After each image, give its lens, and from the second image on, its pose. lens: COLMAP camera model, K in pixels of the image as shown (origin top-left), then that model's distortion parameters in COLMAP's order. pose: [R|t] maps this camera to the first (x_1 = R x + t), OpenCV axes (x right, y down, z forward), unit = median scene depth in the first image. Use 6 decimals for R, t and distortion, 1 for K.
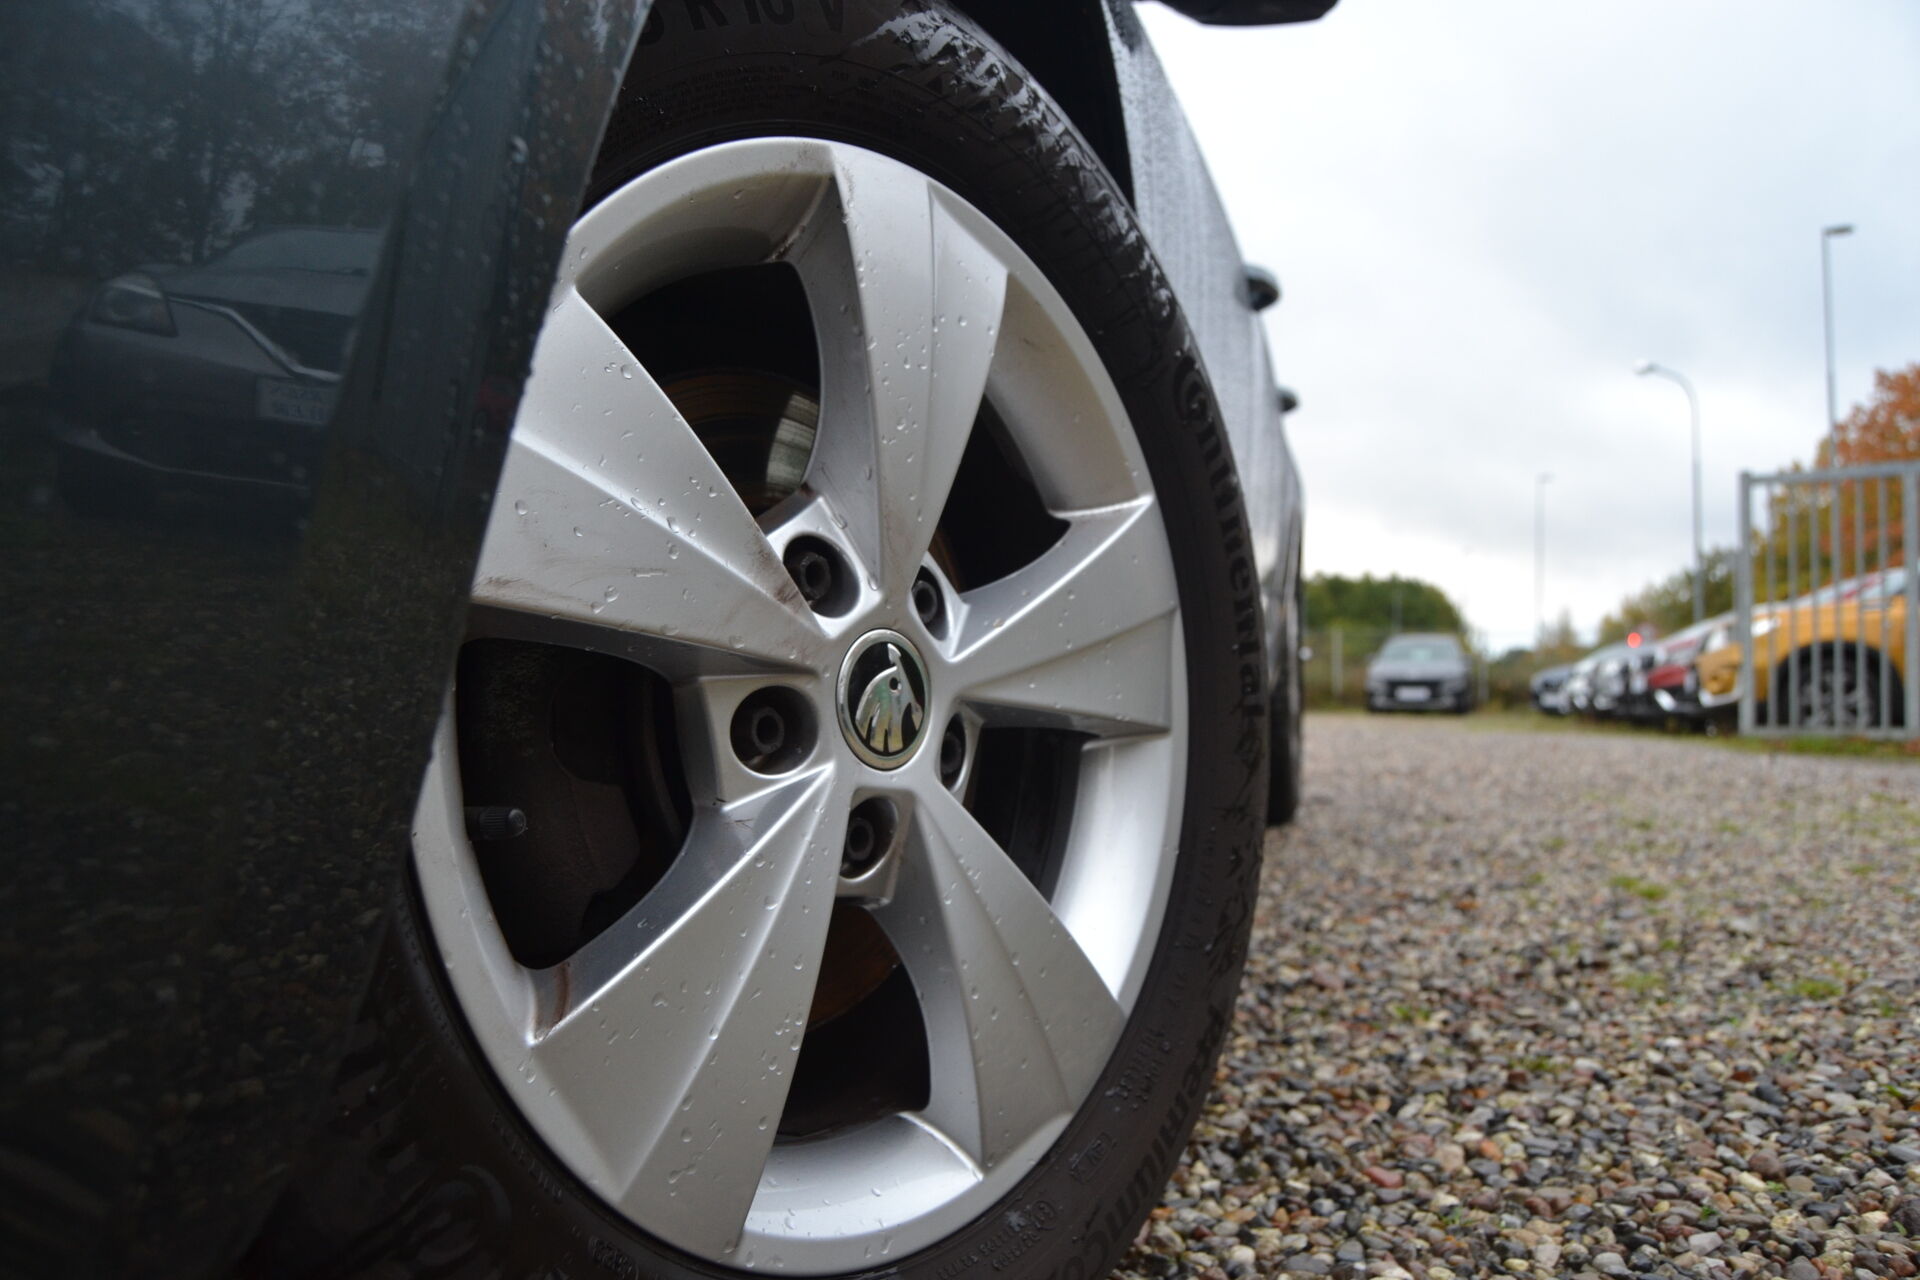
lens RADIAL K [[1514.7, 0, 903.3], [0, 1514.7, 669.8], [0, 0, 1]] dist [-0.092340, 0.035098]
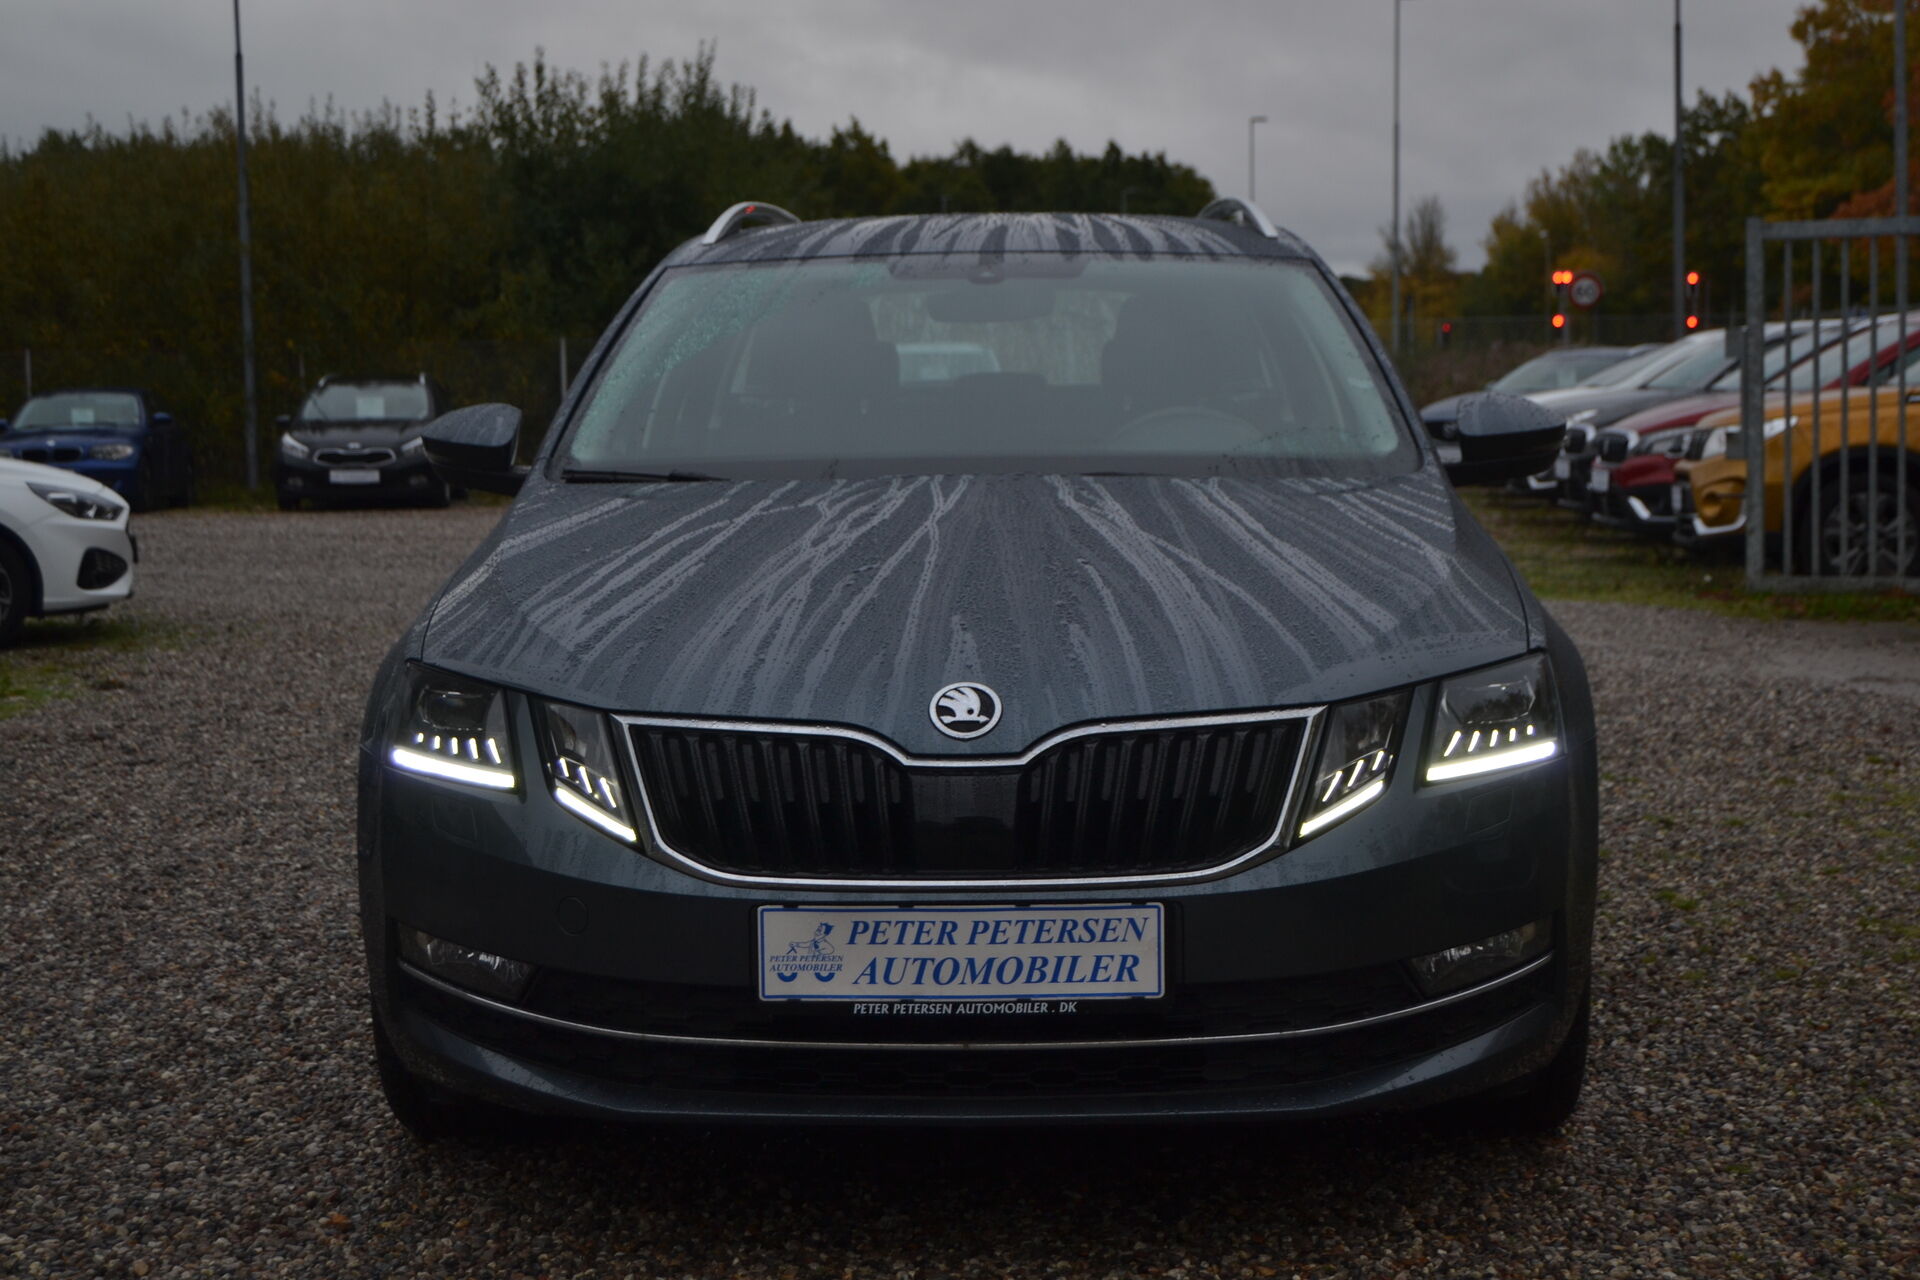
lens RADIAL K [[2911.7, 0, 962.9], [0, 2911.7, 641.6], [0, 0, 1]] dist [-0.056081, 0.000000]
pose [[0.967741, -0.043146, 0.248225, -1.452713], [0.020741, 0.995526, 0.092180, -0.638745], [-0.251092, -0.084058, 0.964307, -2.550446]]
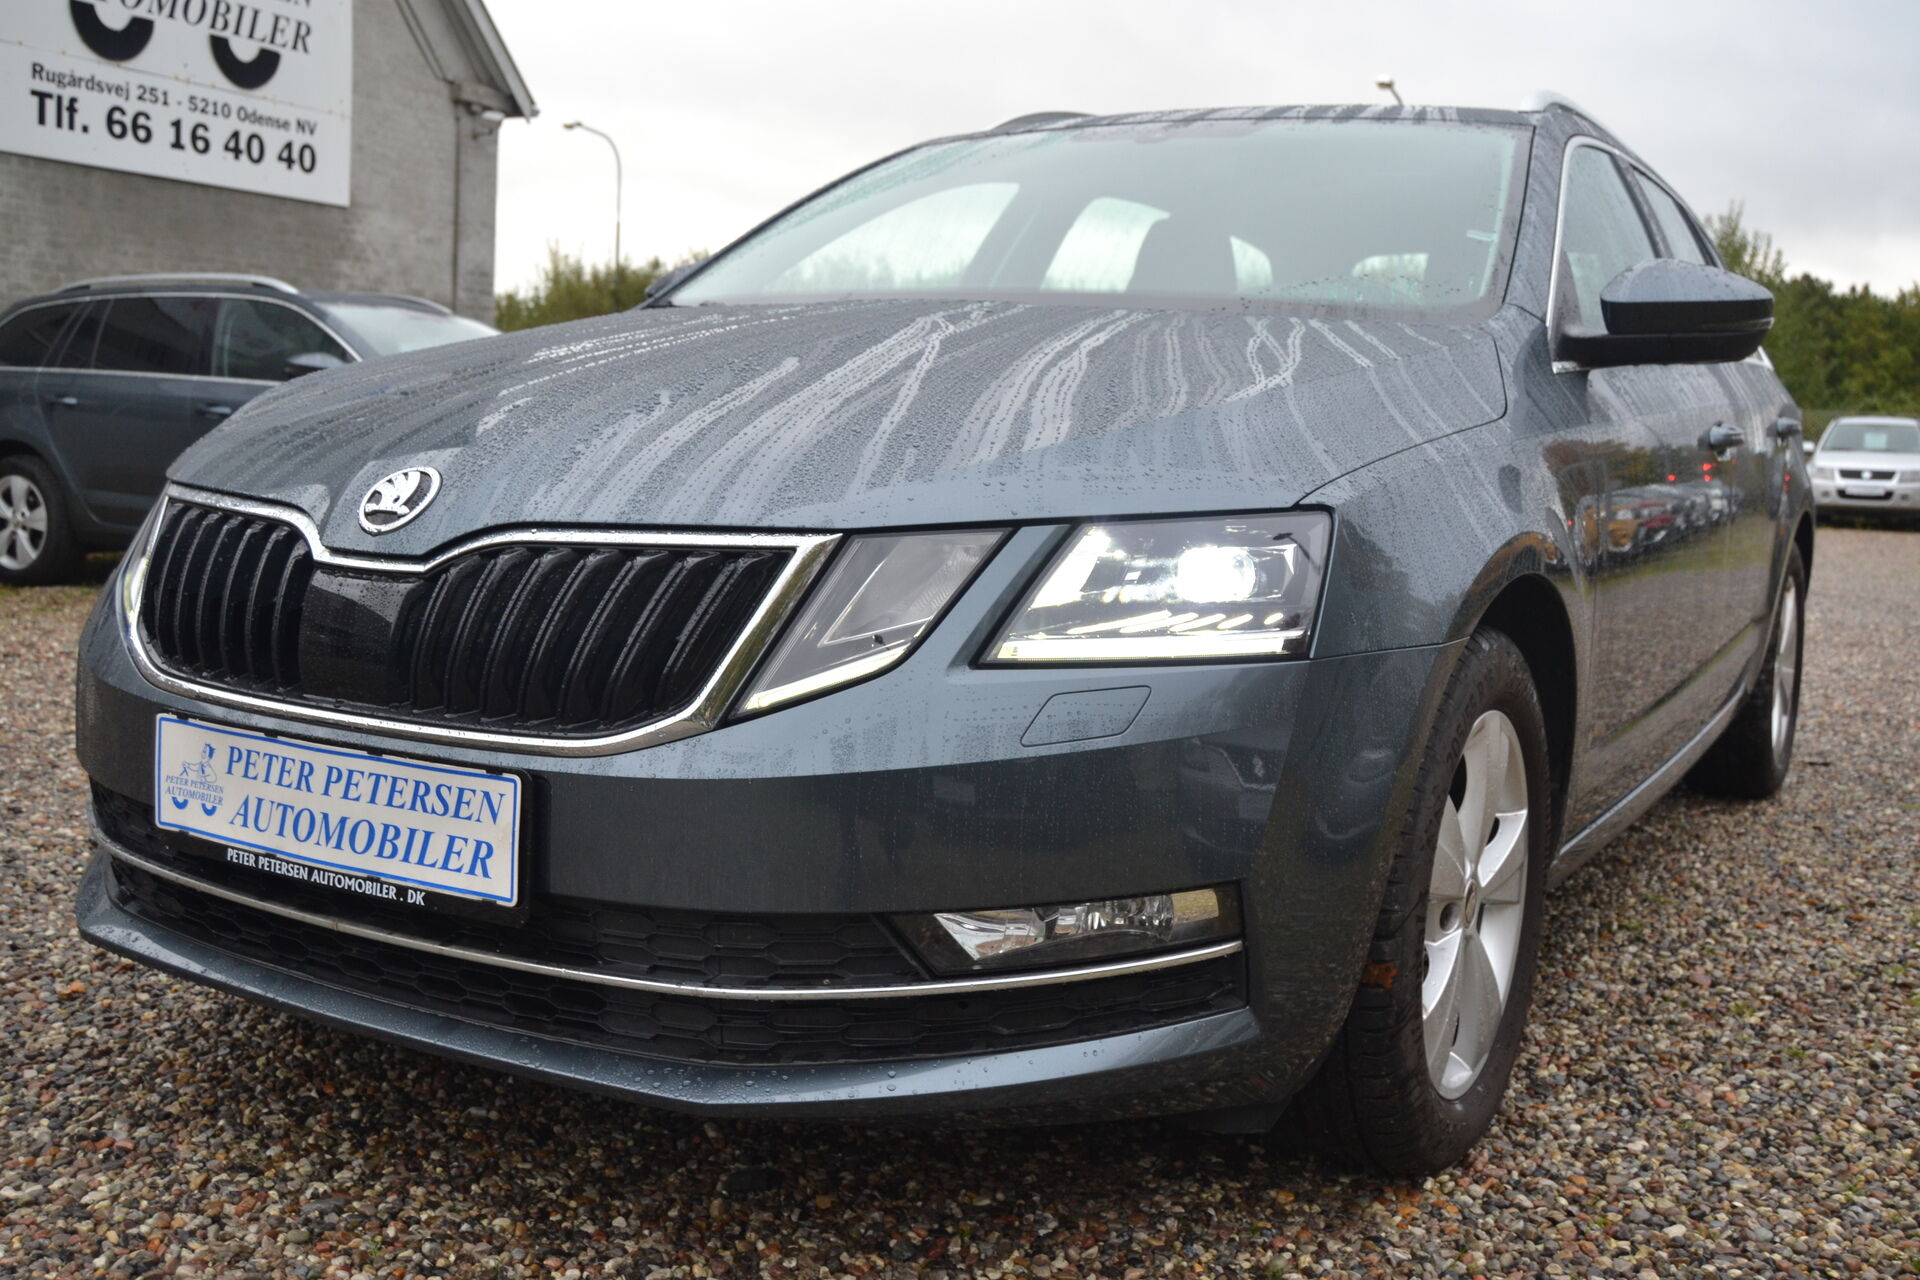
lens RADIAL K [[1859.2, 0, 980.5], [0, 1859.2, 677.4], [0, 0, 1]] dist [-0.072181, 0.000000]
pose [[0.974354, 0.064836, -0.215480, -0.057076], [-0.037015, 0.990727, 0.130726, -0.383315], [0.221957, -0.119398, 0.967719, -1.134449]]
